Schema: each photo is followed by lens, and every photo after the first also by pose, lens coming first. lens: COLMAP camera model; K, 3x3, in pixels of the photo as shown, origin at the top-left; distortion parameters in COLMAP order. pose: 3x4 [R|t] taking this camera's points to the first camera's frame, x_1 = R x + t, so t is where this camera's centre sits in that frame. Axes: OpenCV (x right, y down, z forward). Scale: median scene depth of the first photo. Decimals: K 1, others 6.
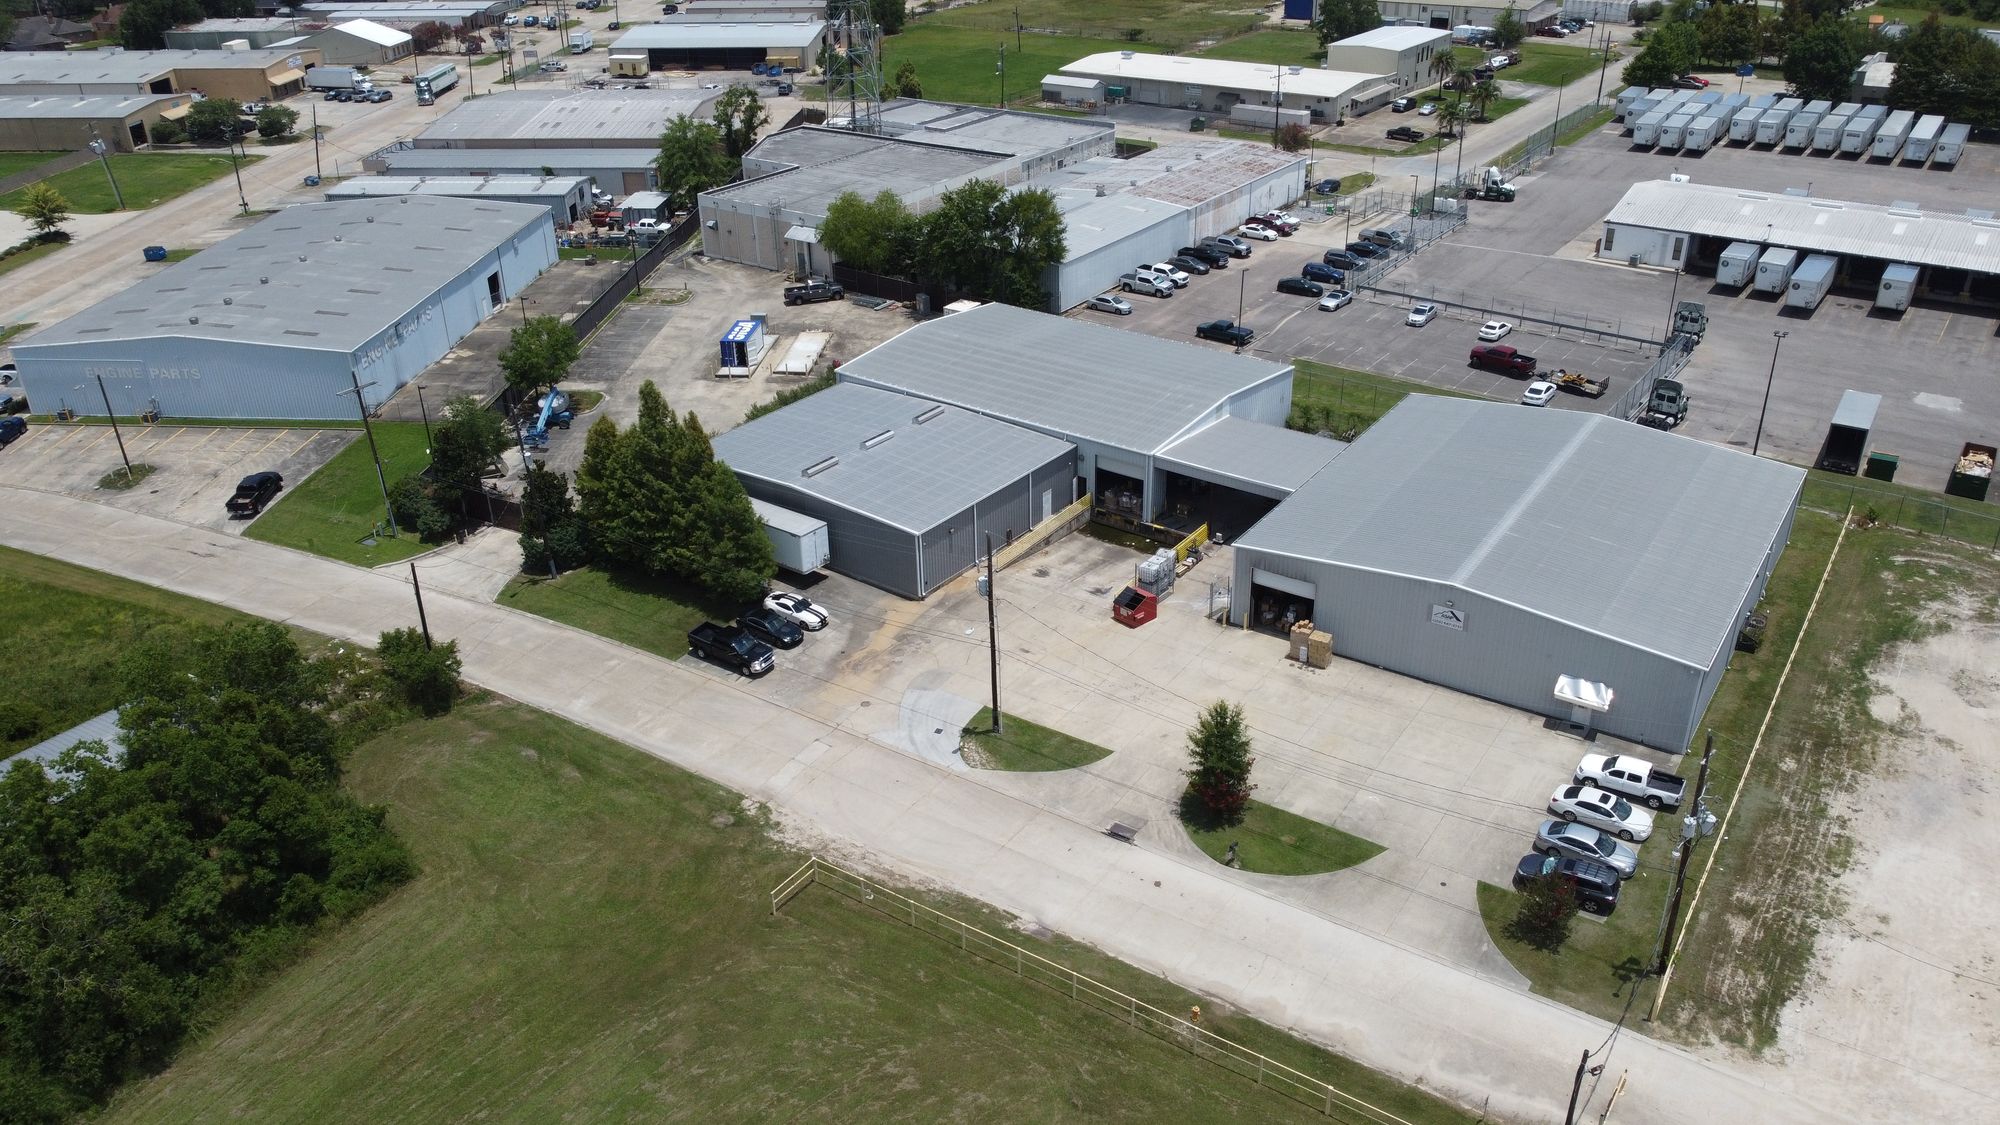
lens RADIAL K [[1518.9, 0, 1000.0], [0, 1518.9, 562.5], [0, 0, 1]] dist [0.004388, -0.001289]
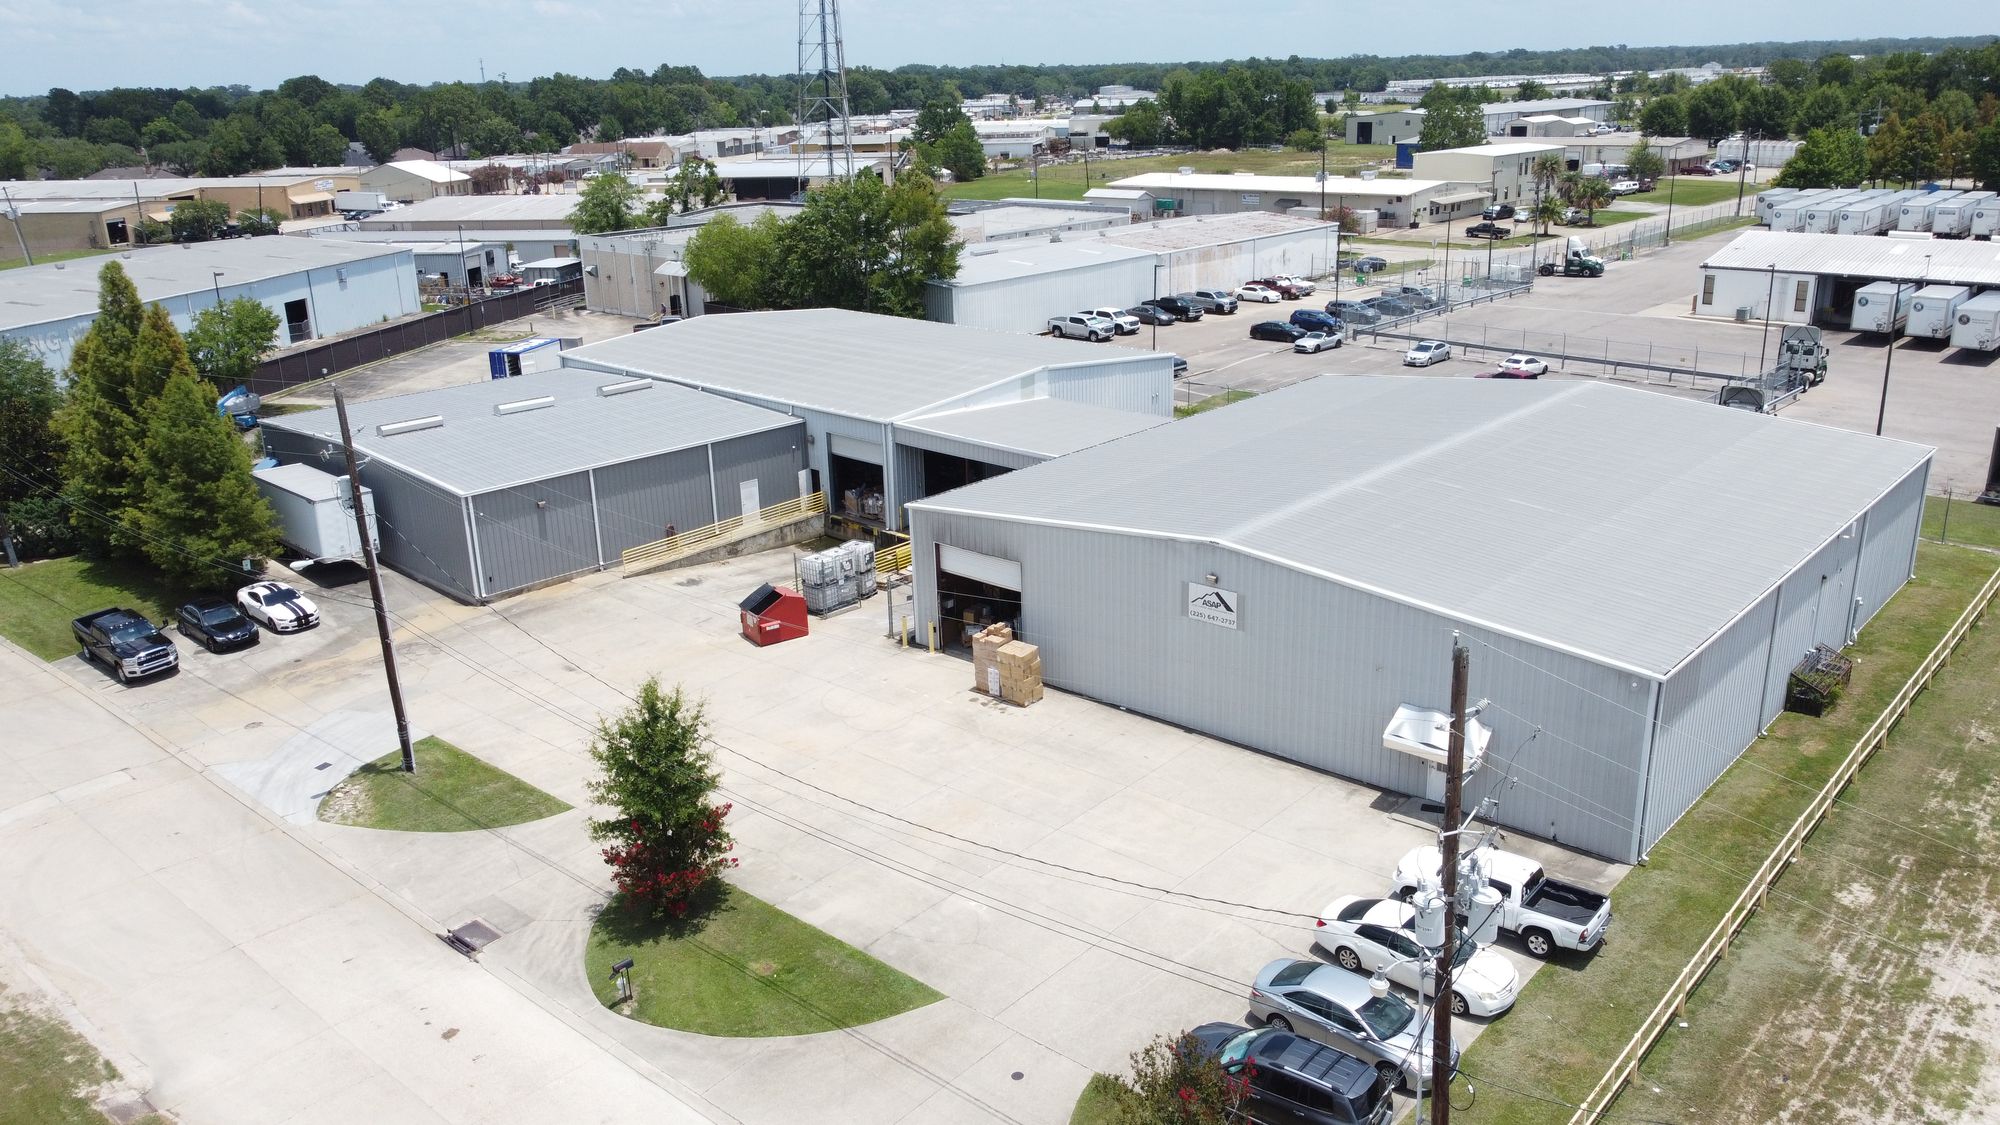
lens RADIAL K [[1518.9, 0, 1000.0], [0, 1518.9, 562.5], [0, 0, 1]] dist [0.004388, -0.001289]
pose [[0.991077, 0.033334, -0.129057, 0.275688], [-0.053671, 0.986063, -0.157475, 0.106714], [0.122009, 0.162996, 0.979054, 0.427625]]
